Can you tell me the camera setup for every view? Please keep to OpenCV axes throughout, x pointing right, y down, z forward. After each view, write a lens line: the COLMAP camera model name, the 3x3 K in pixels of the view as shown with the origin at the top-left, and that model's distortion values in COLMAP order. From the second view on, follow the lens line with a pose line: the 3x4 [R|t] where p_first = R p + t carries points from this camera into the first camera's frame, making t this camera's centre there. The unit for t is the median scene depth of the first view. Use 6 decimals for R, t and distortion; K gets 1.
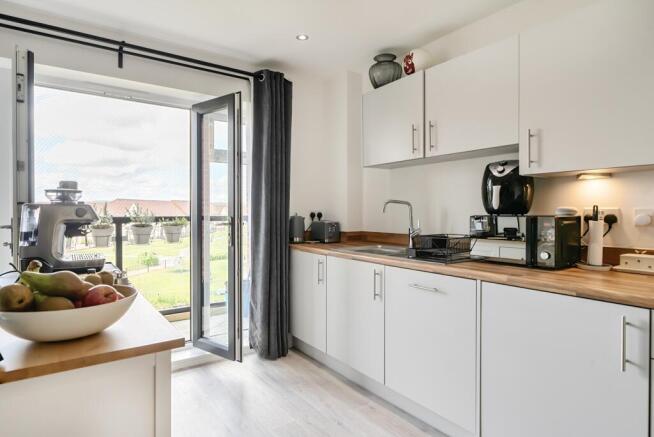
lens RADIAL K [[372.6, 0, 324.8], [0, 372.6, 217.8], [0, 0, 1]] dist [0.004108, 0.000480]
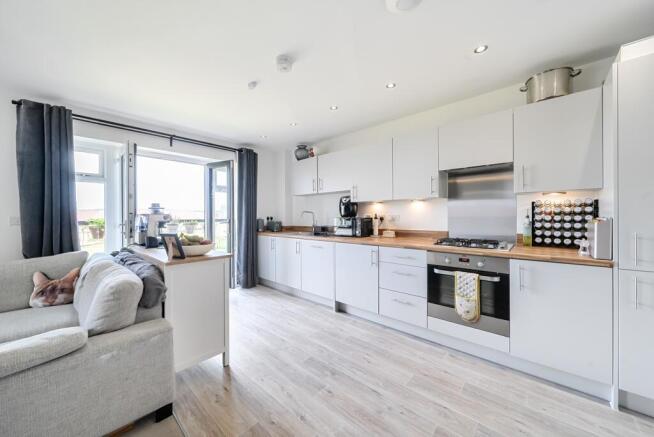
lens RADIAL K [[237.6, 0, 325.5], [0, 237.6, 217.5], [0, 0, 1]] dist [0.000185, -0.000532]
pose [[0.976442, -0.007151, 0.215664, -0.008570], [0.009720, 0.999894, -0.010856, 0.007124], [-0.215563, 0.012697, 0.976407, -0.429729]]
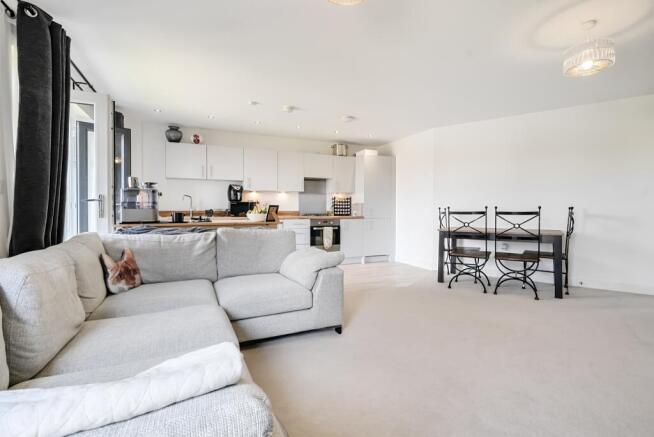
lens RADIAL K [[301.1, 0, 321.6], [0, 301.1, 214.7], [0, 0, 1]] dist [-0.000057, 0.000028]
pose [[0.203693, -0.012970, 0.978949, -1.479470], [0.015599, 0.999828, 0.010001, 0.068583], [-0.978911, 0.013234, 0.203860, -0.182312]]
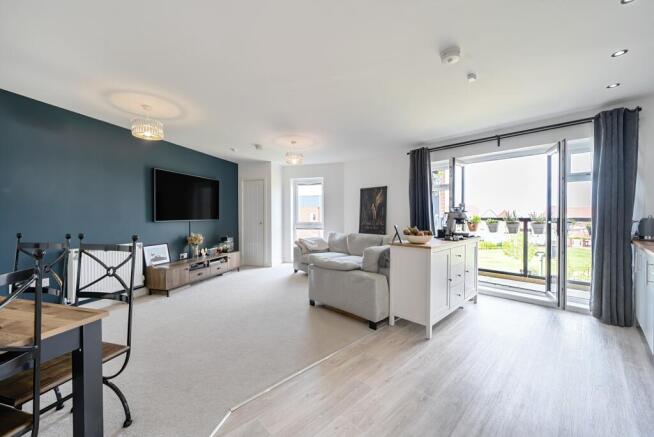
lens RADIAL K [[253.0, 0, 324.9], [0, 253.0, 216.8], [0, 0, 1]] dist [-0.001565, -0.000182]
pose [[0.145564, 0.004391, -0.989339, 0.706129], [-0.014904, 0.999886, 0.002245, 0.005860], [0.989237, 0.014418, 0.145612, -0.166868]]
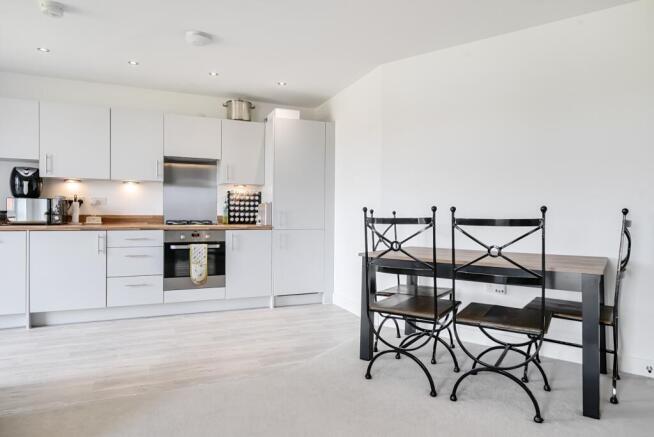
lens RADIAL K [[400.1, 0, 321.4], [0, 400.1, 216.1], [0, 0, 1]] dist [-0.002670, 0.002046]
pose [[0.215807, 0.001843, 0.976434, -0.830681], [0.009806, 0.999944, -0.004055, 0.077340], [-0.976387, 0.010450, 0.215777, -0.597330]]
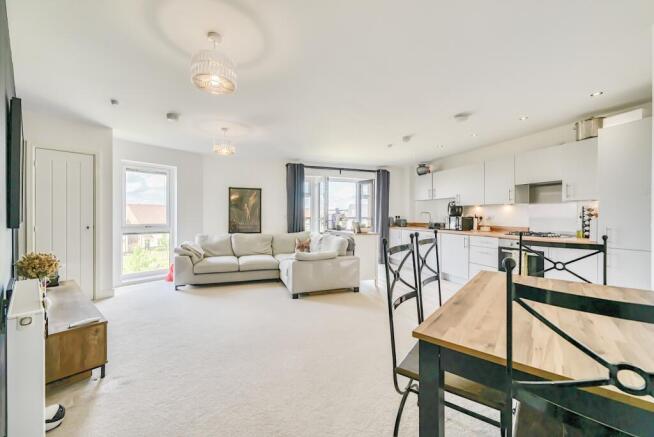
lens RADIAL K [[262.9, 0, 326.5], [0, 262.9, 217.6], [0, 0, 1]] dist [0.001543, 0.000079]
pose [[0.962433, 0.004457, -0.271484, -0.003810], [-0.007386, 0.999925, -0.009766, 0.027112], [0.271420, 0.011404, 0.962393, -1.365843]]
